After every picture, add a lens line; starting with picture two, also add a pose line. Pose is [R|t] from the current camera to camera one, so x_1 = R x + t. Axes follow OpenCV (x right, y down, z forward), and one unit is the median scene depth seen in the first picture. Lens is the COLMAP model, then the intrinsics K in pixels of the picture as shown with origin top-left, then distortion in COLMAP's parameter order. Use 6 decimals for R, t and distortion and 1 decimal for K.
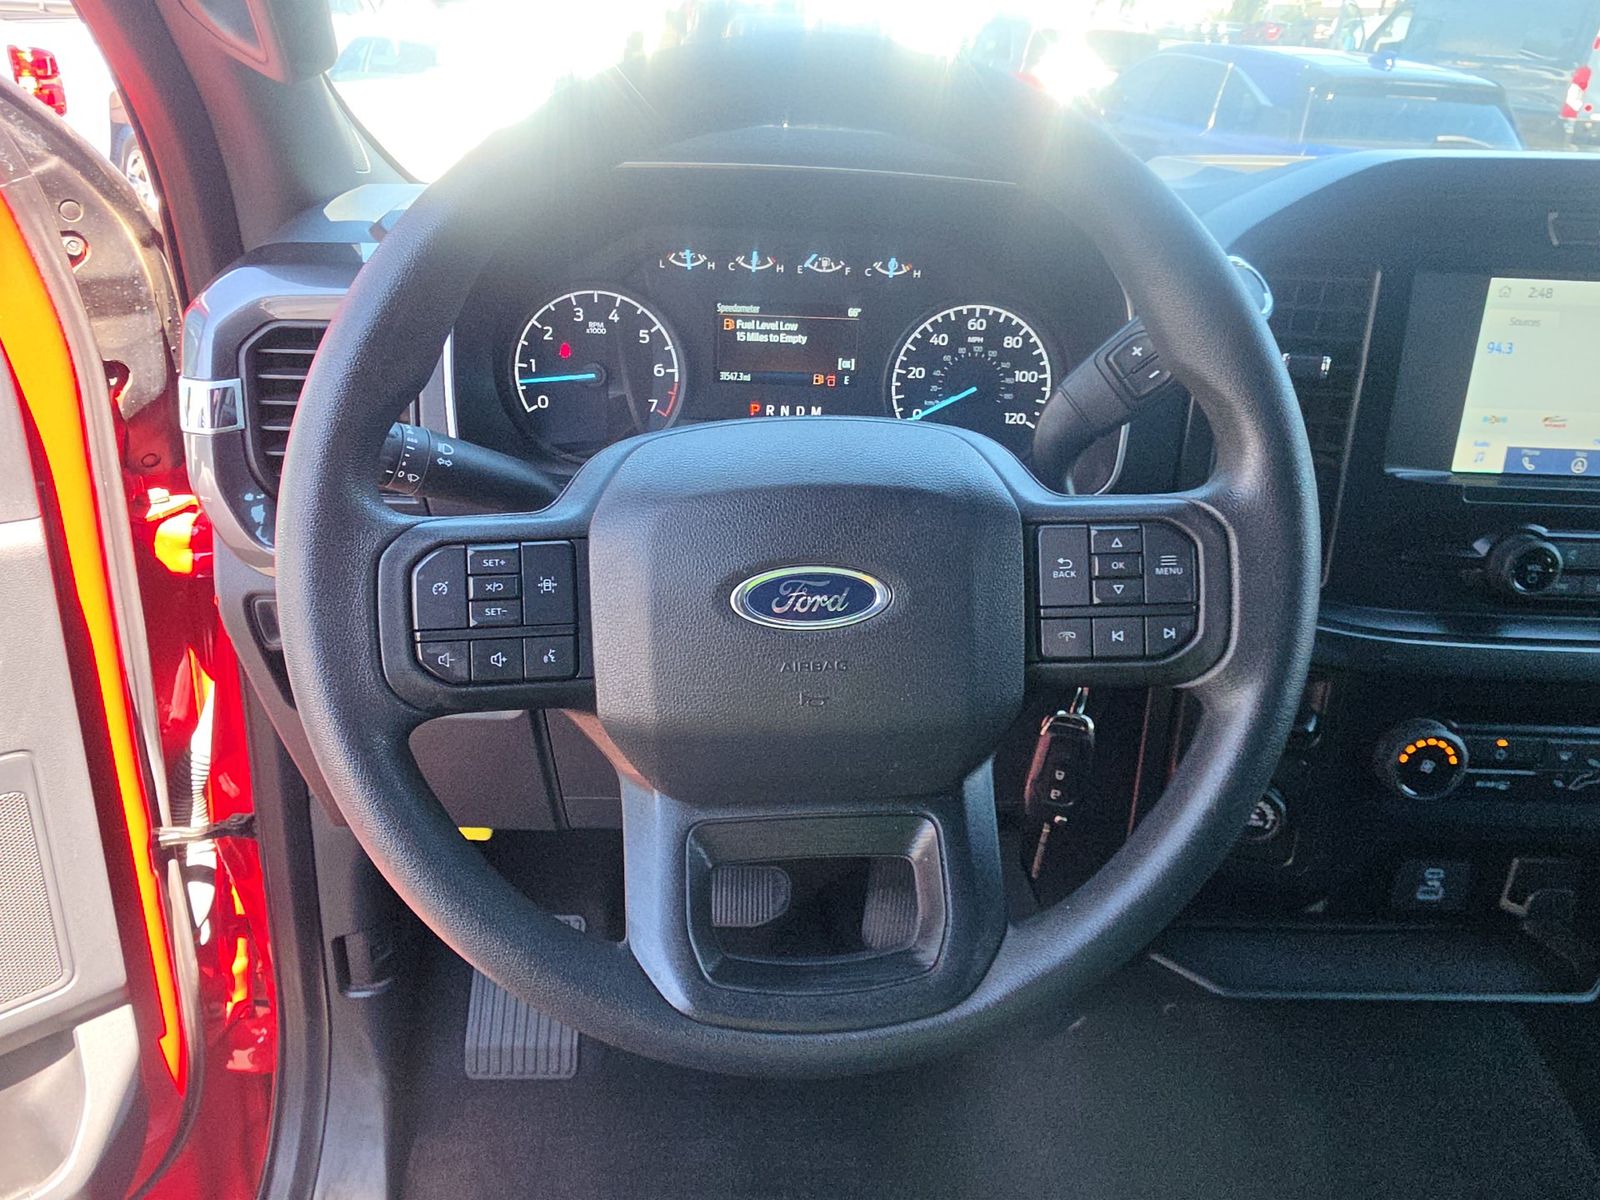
lens RADIAL K [[1147.5, 0, 798.7], [0, 1147.5, 598.9], [0, 0, 1]] dist [-0.000248, -0.001238]
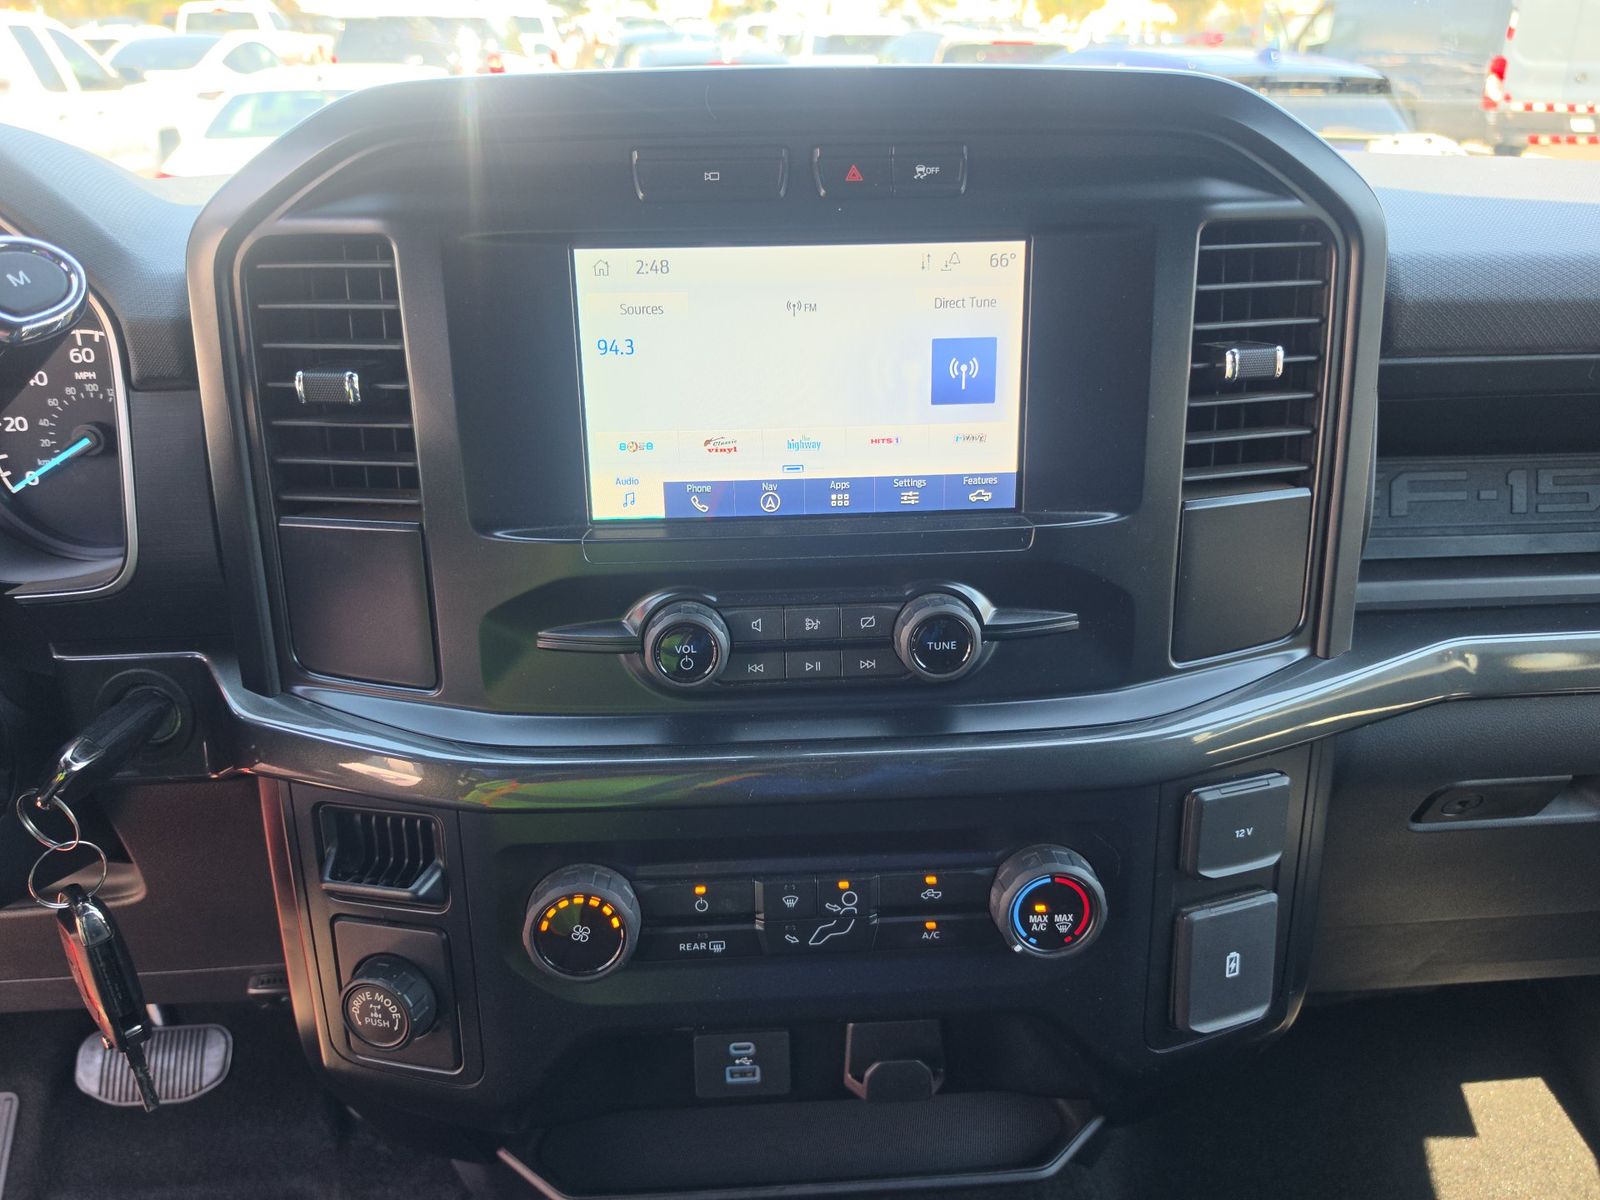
lens RADIAL K [[1162.0, 0, 806.8], [0, 1162.0, 607.1], [0, 0, 1]] dist [0.023054, -0.027566]
pose [[0.997582, -0.064408, 0.026124, 0.598359], [0.065022, 0.997610, -0.023363, -0.027215], [-0.024557, 0.025005, 0.999386, 0.233418]]
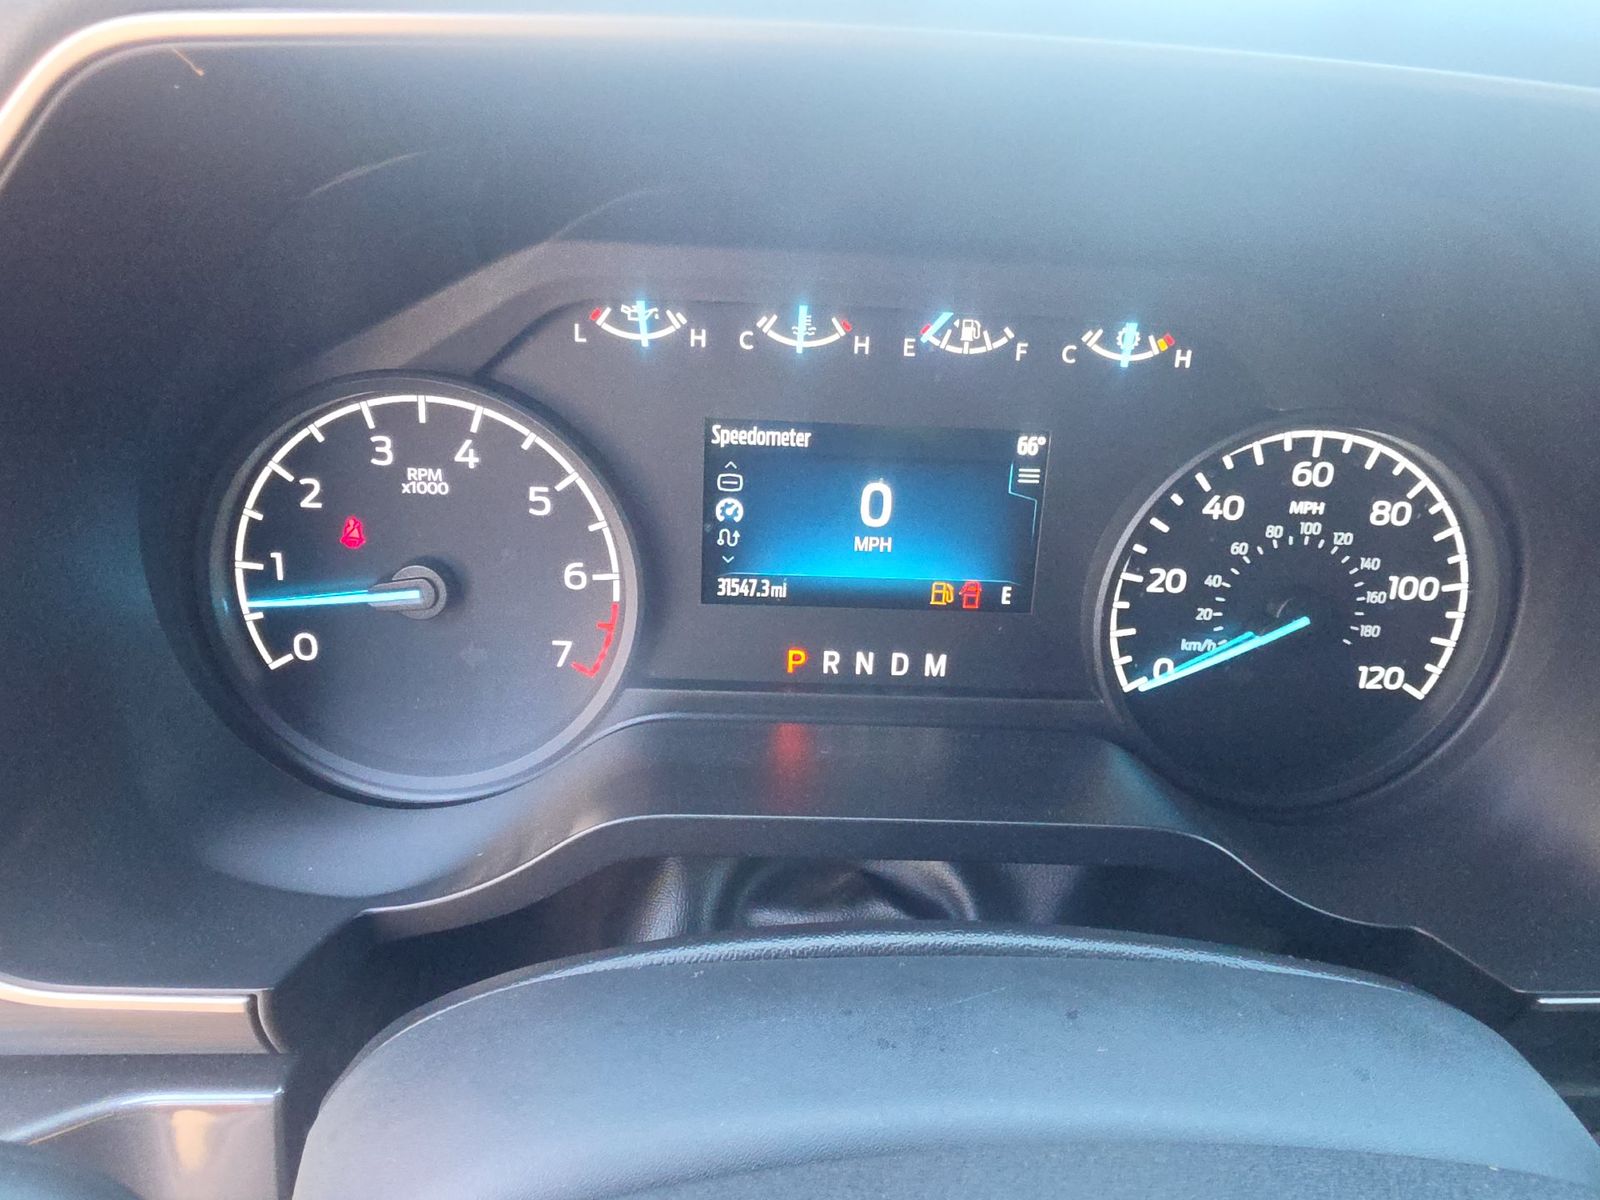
lens RADIAL K [[1147.5, 0, 796.8], [0, 1147.5, 595.1], [0, 0, 1]] dist [-0.000248, -0.001238]
pose [[0.999954, 0.002354, 0.009313, -0.043059], [-0.001985, 0.999221, -0.039416, -0.176782], [-0.009399, 0.039396, 0.999179, 0.573858]]
